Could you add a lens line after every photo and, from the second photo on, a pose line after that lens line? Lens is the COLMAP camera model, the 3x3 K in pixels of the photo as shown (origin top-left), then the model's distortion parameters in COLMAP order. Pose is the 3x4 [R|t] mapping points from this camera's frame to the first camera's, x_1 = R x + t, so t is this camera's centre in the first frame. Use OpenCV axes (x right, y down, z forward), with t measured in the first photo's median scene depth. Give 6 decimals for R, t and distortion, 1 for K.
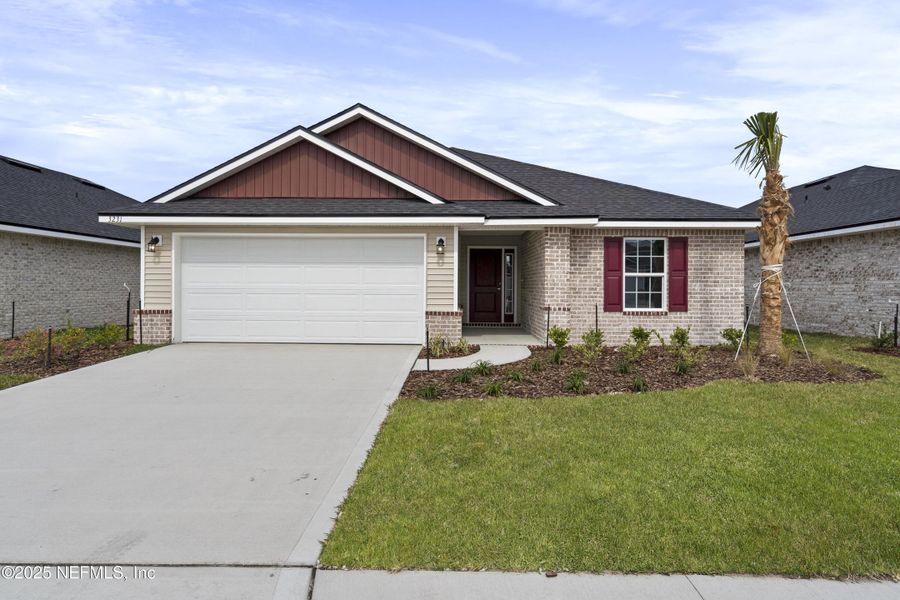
lens RADIAL K [[423.4, 0, 446.9], [0, 423.4, 288.0], [0, 0, 1]] dist [-0.000088, 0.000327]
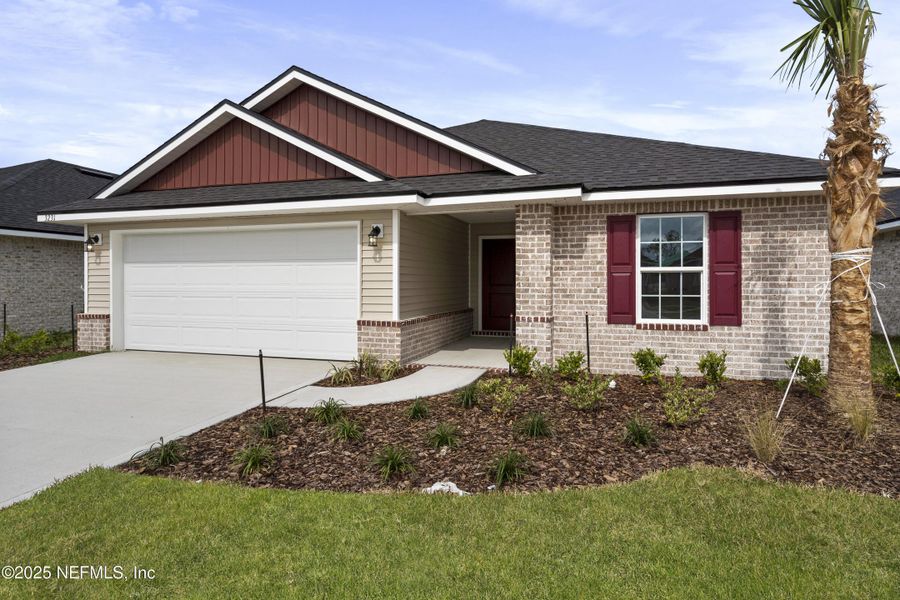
lens RADIAL K [[439.9, 0, 467.3], [0, 439.9, 285.0], [0, 0, 1]] dist [0.000085, 0.000019]
pose [[0.971561, -0.004634, -0.236744, 0.325748], [0.005093, 0.999986, 0.001326, -0.009748], [0.236734, -0.002494, 0.971571, 0.251665]]
